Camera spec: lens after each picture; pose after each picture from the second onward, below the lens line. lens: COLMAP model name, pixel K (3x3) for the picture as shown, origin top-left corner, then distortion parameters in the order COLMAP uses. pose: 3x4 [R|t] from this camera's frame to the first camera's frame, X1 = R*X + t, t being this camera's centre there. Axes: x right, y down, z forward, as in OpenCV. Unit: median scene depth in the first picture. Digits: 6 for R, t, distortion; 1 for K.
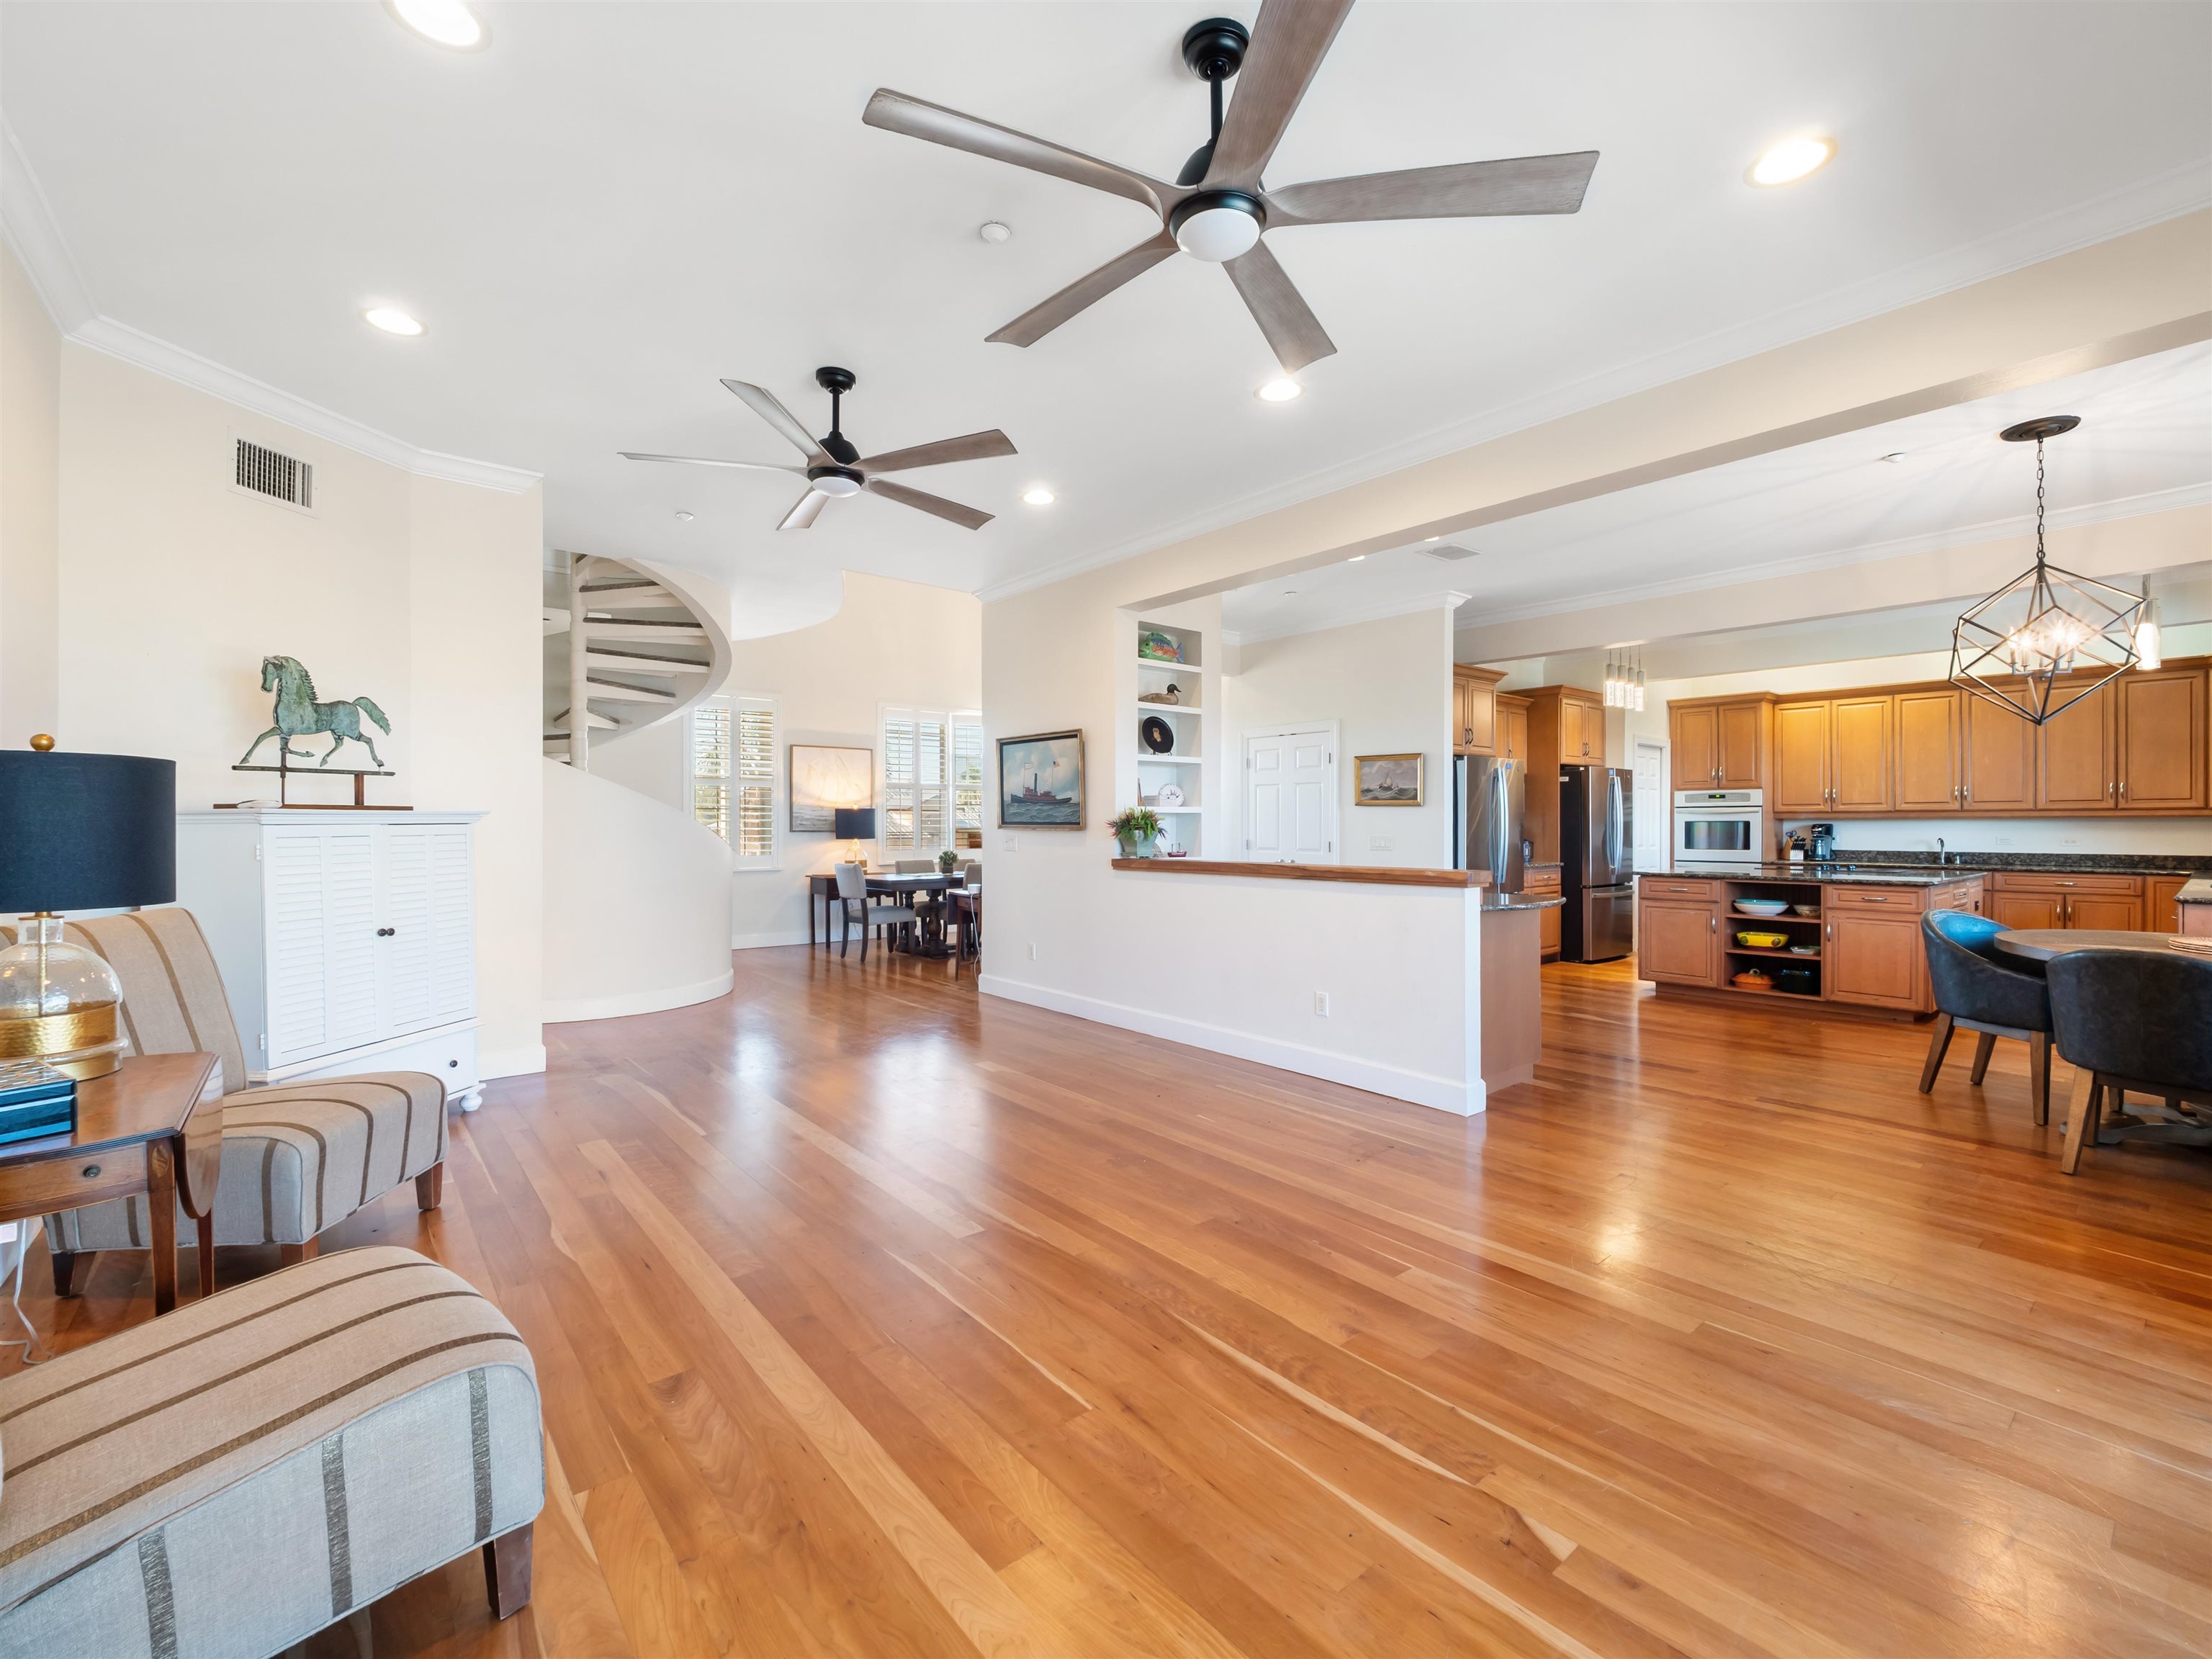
lens RADIAL K [[946.5, 0, 1095.3], [0, 946.5, 825.4], [0, 0, 1]] dist [-0.001155, -0.007981]
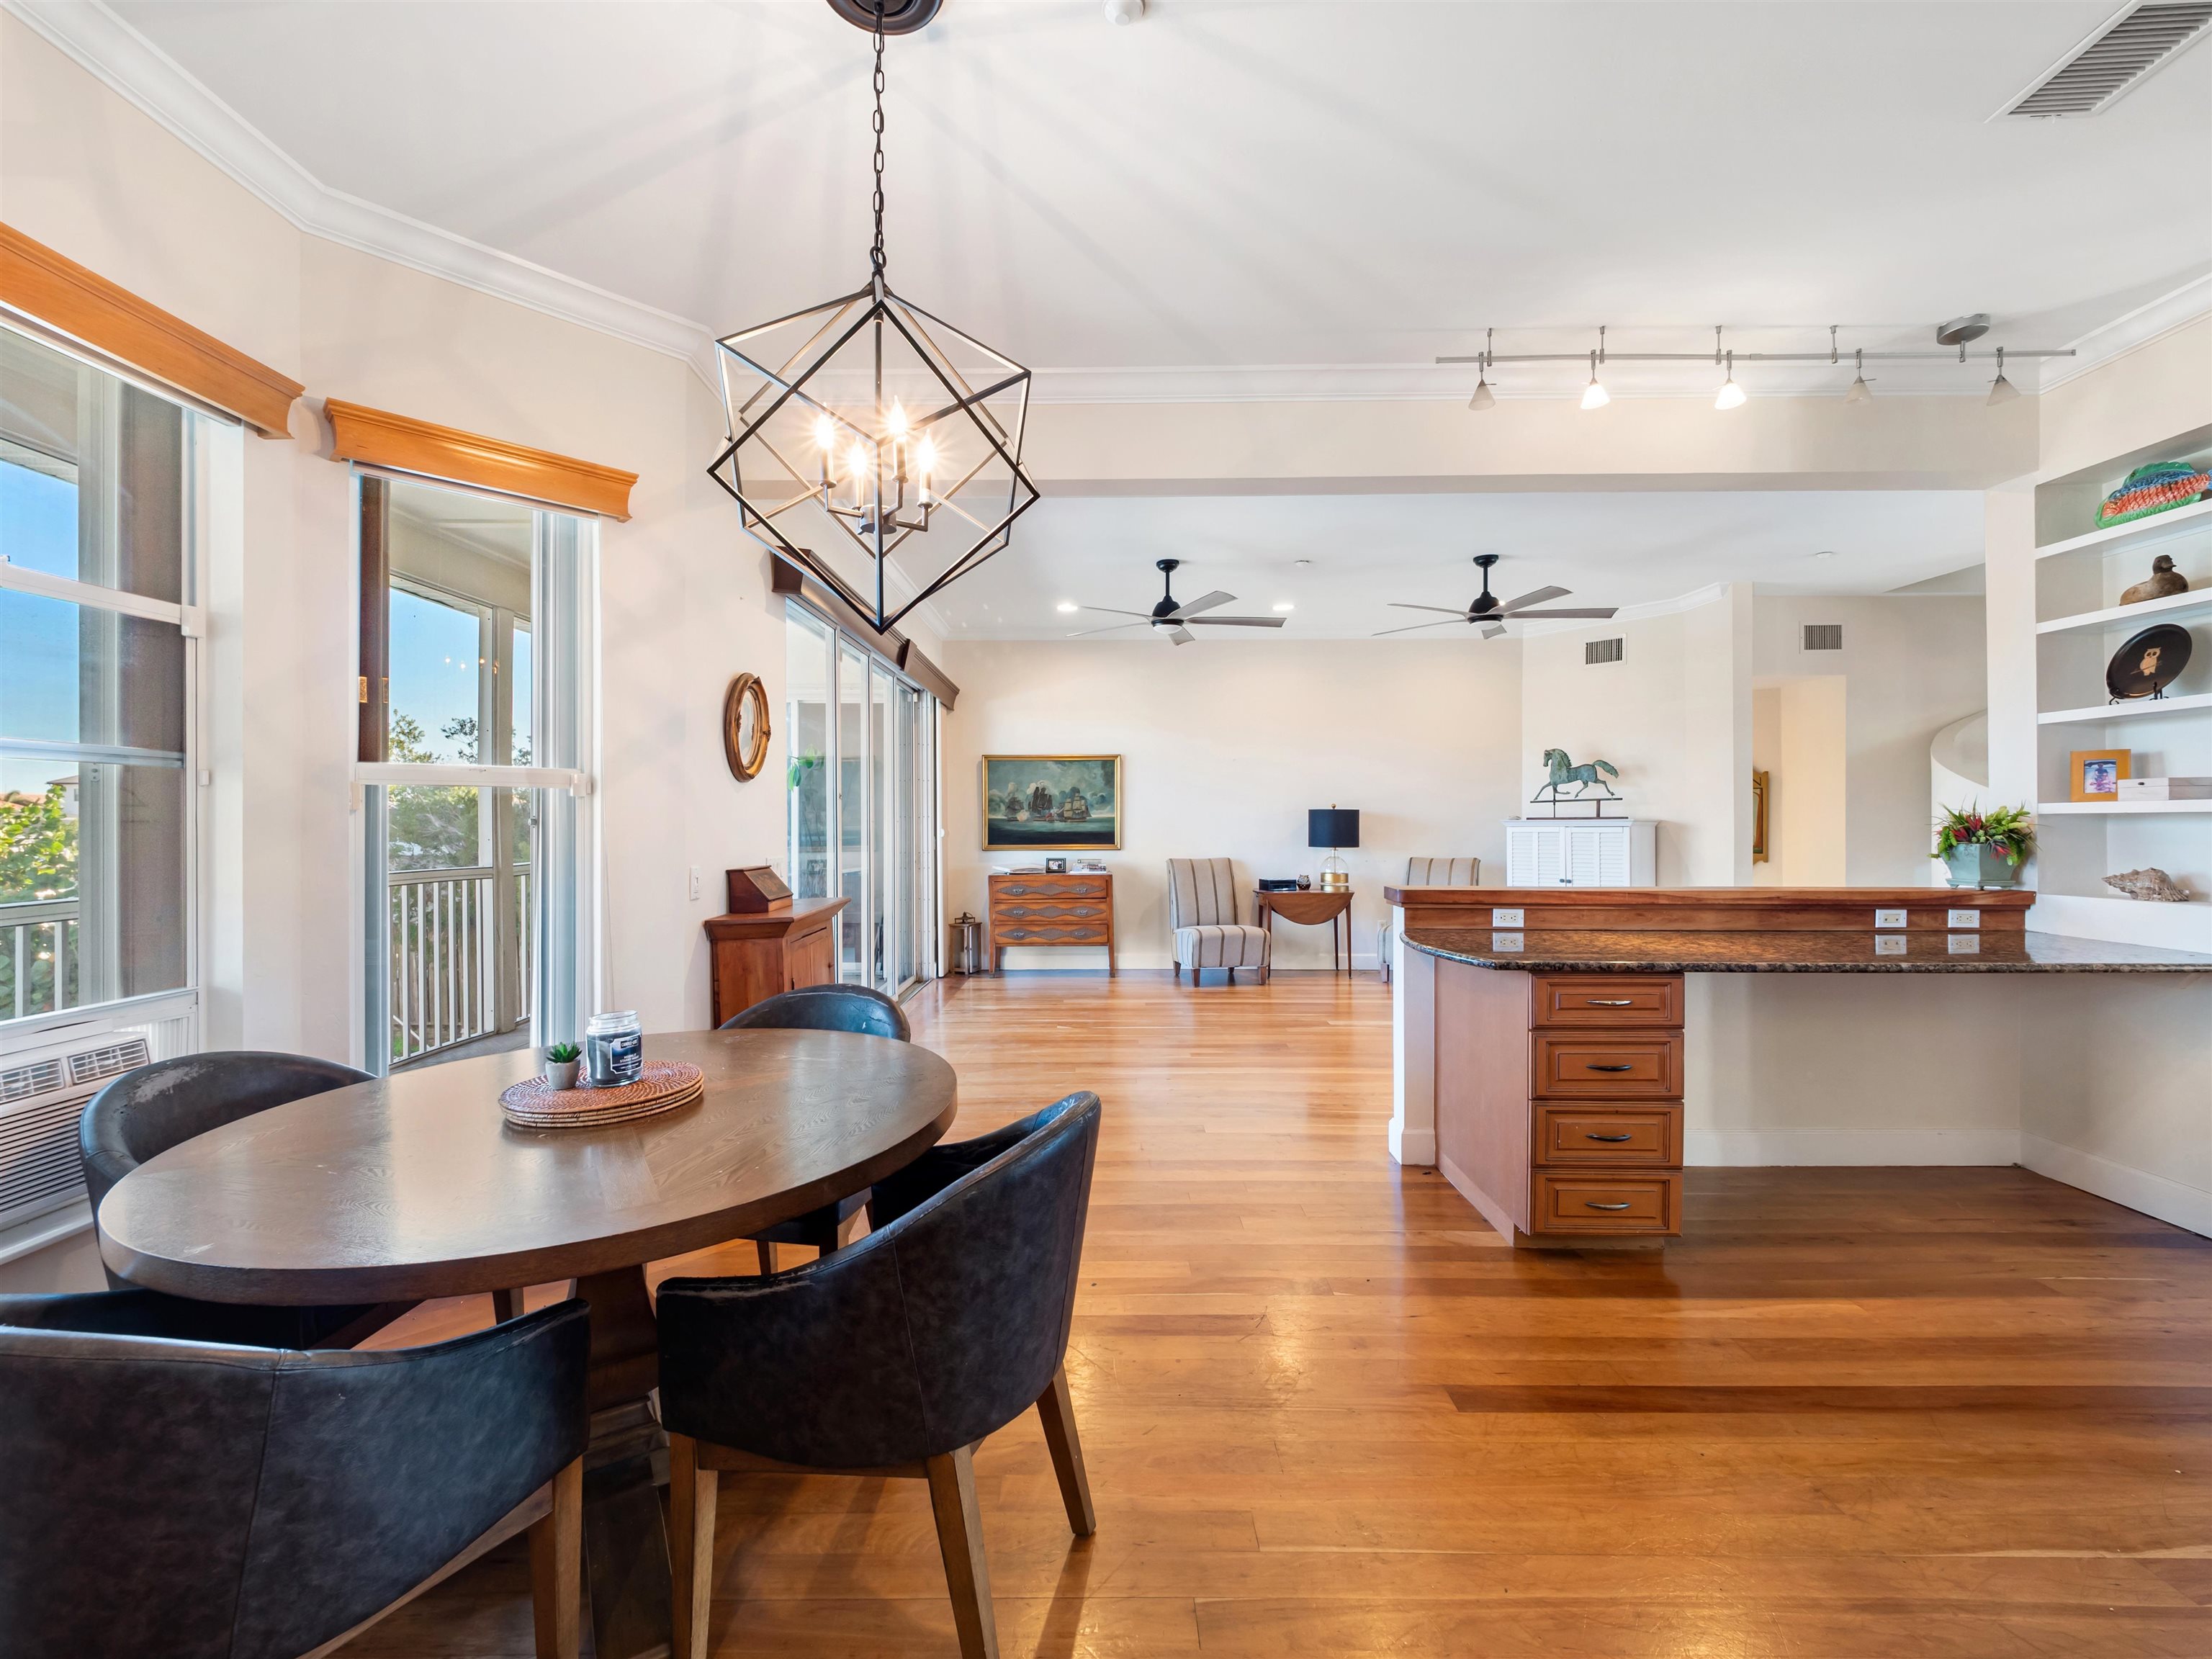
lens RADIAL K [[946.5, 0, 1095.3], [0, 946.5, 825.4], [0, 0, 1]] dist [-0.001155, -0.007981]
pose [[-0.637628, 0.007933, -0.770304, 1.460634], [0.001846, 0.999960, 0.008770, -0.024475], [0.770342, 0.004170, -0.637617, 1.556719]]
